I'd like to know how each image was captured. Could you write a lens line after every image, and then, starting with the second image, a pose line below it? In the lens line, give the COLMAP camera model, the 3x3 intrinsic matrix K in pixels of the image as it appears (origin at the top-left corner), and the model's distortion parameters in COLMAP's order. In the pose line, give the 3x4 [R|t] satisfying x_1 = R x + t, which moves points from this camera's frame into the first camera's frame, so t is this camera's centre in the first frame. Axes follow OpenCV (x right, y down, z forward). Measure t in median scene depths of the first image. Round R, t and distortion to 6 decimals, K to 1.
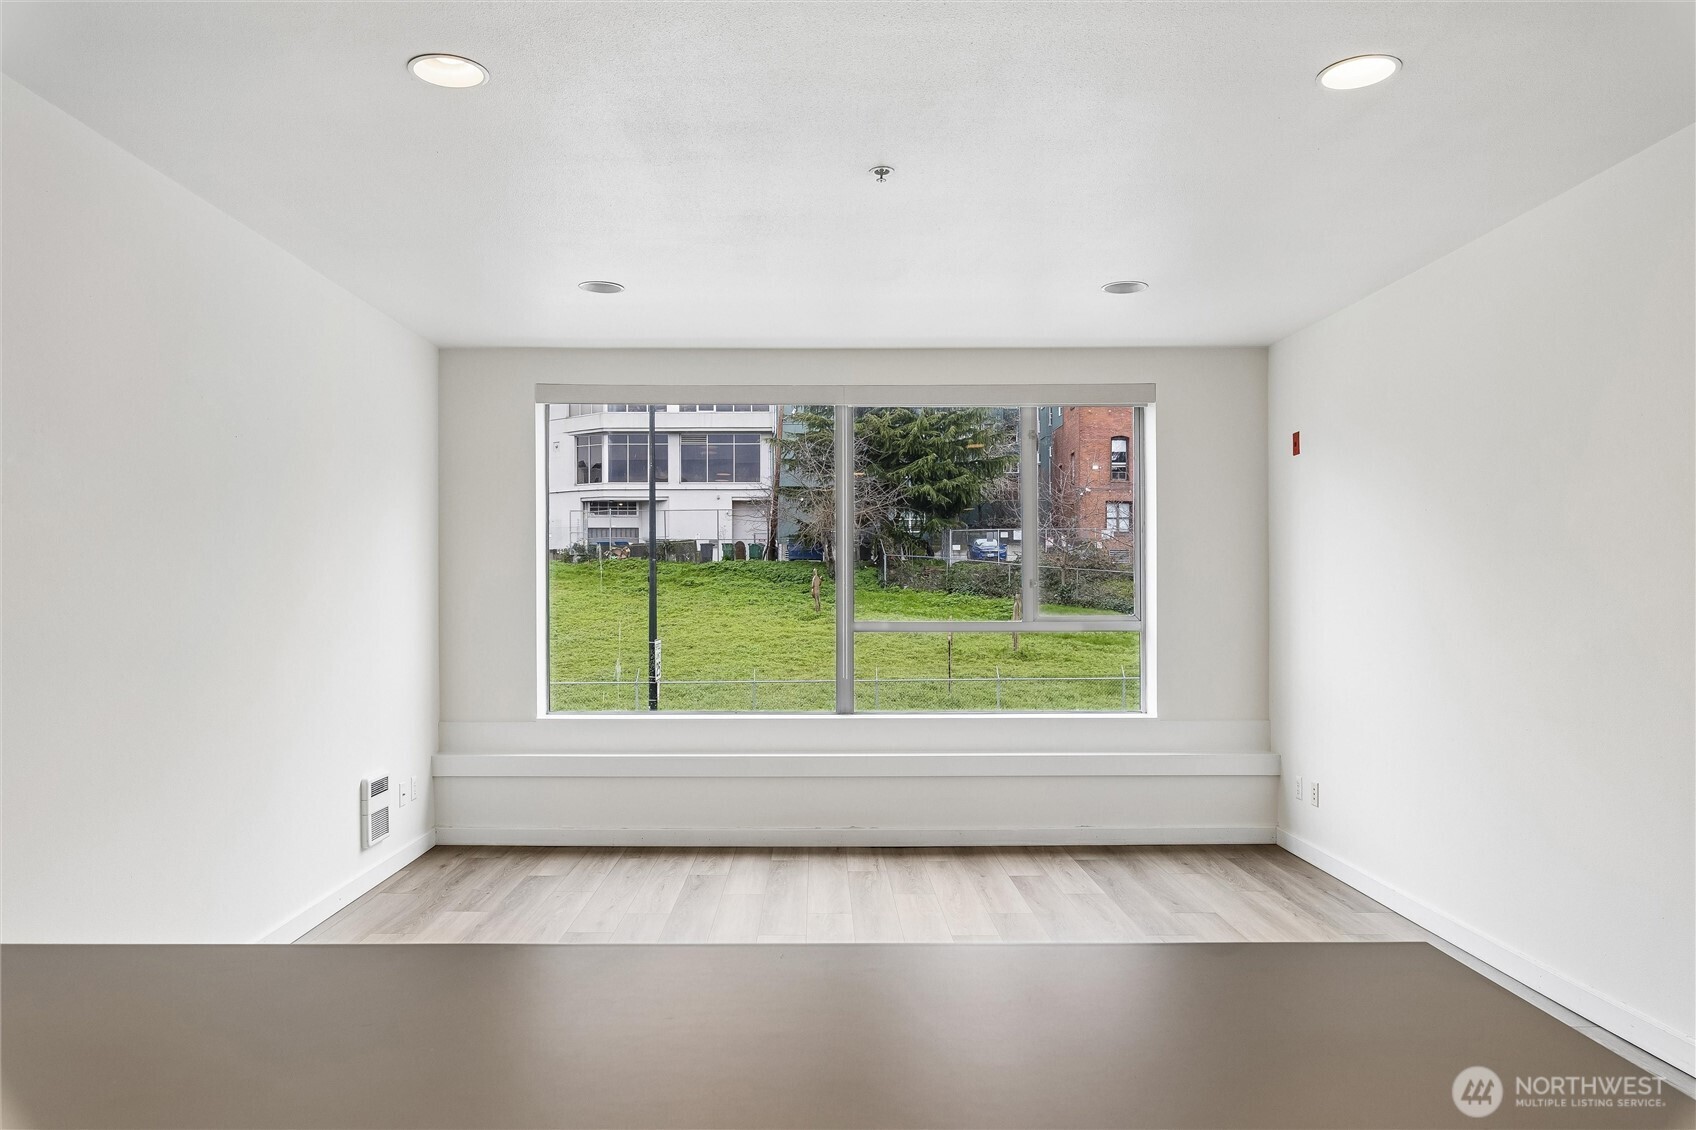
lens RADIAL K [[1109.8, 0, 901.4], [0, 1109.8, 570.7], [0, 0, 1]] dist [-0.002707, 0.001905]
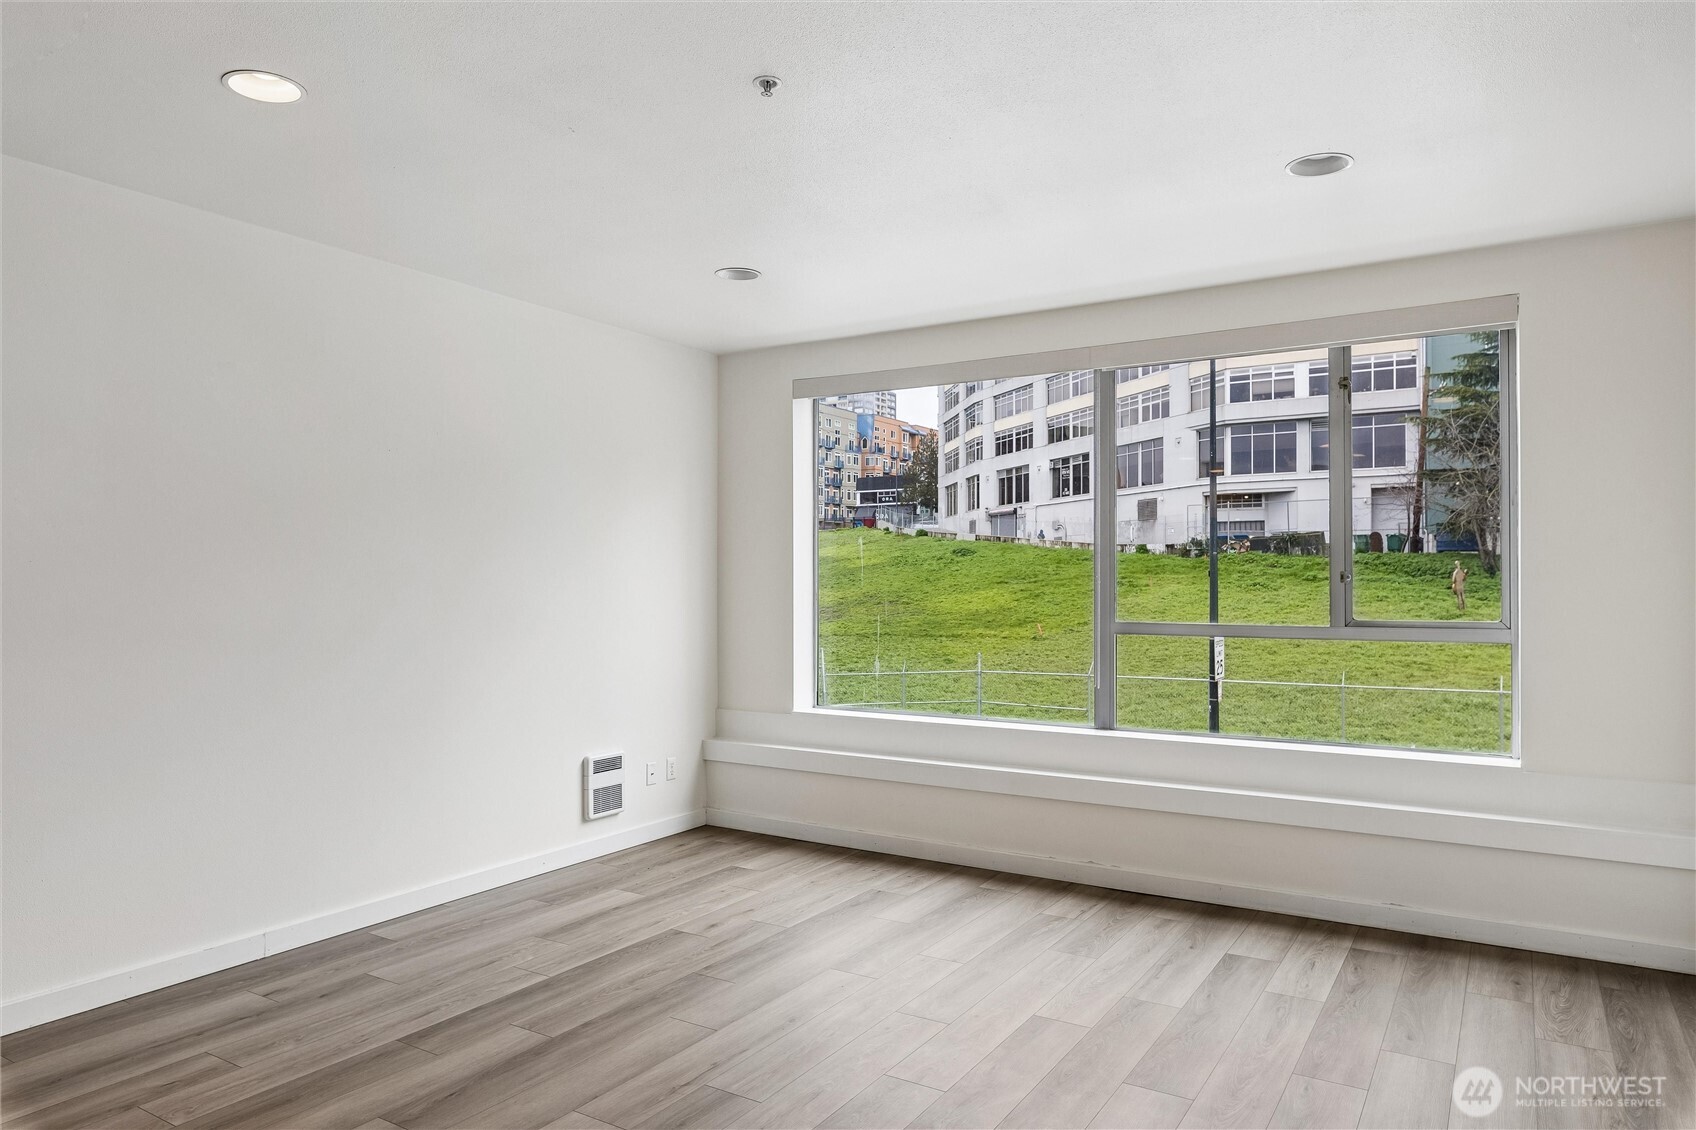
lens RADIAL K [[1109.8, 0, 901.4], [0, 1109.8, 570.7], [0, 0, 1]] dist [-0.002707, 0.001905]
pose [[0.837879, -0.003235, -0.545847, 0.307195], [0.005918, 0.999978, 0.003158, 0.002631], [0.545824, -0.005876, 0.837879, 0.208585]]
